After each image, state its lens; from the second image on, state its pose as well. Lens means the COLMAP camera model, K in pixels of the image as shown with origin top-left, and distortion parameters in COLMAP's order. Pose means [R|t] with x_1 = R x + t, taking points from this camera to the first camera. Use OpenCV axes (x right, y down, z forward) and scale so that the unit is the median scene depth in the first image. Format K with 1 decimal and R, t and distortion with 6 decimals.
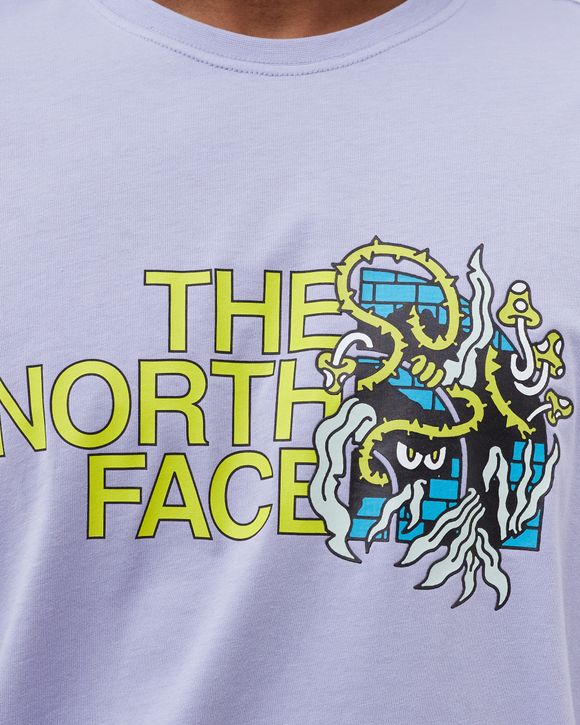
lens RADIAL K [[1293.3, 0, 290.2], [0, 1293.3, 361.8], [0, 0, 1]] dist [-0.087753, 0.000000]
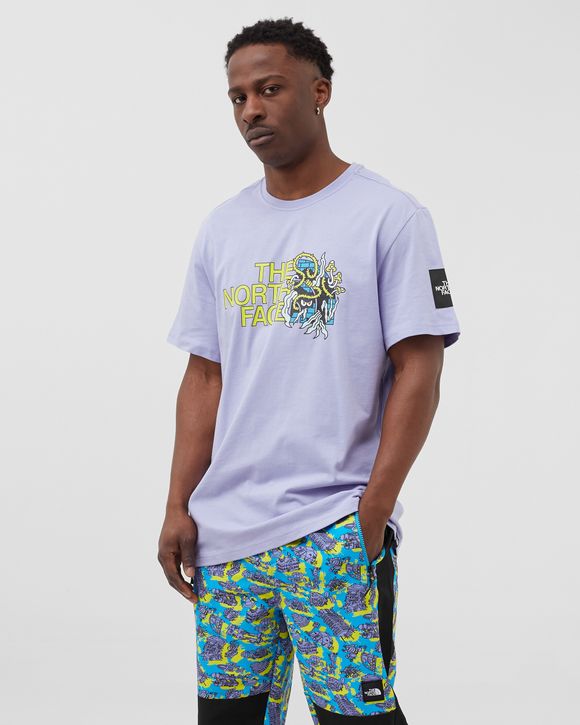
lens RADIAL K [[1293.3, 0, 290.0], [0, 1293.3, 363.2], [0, 0, 1]] dist [-0.087753, 0.000000]
pose [[0.871143, -0.022578, -0.490510, 2.110166], [0.011508, 0.999607, -0.025574, 0.374618], [0.490894, 0.016634, 0.871060, -2.696026]]
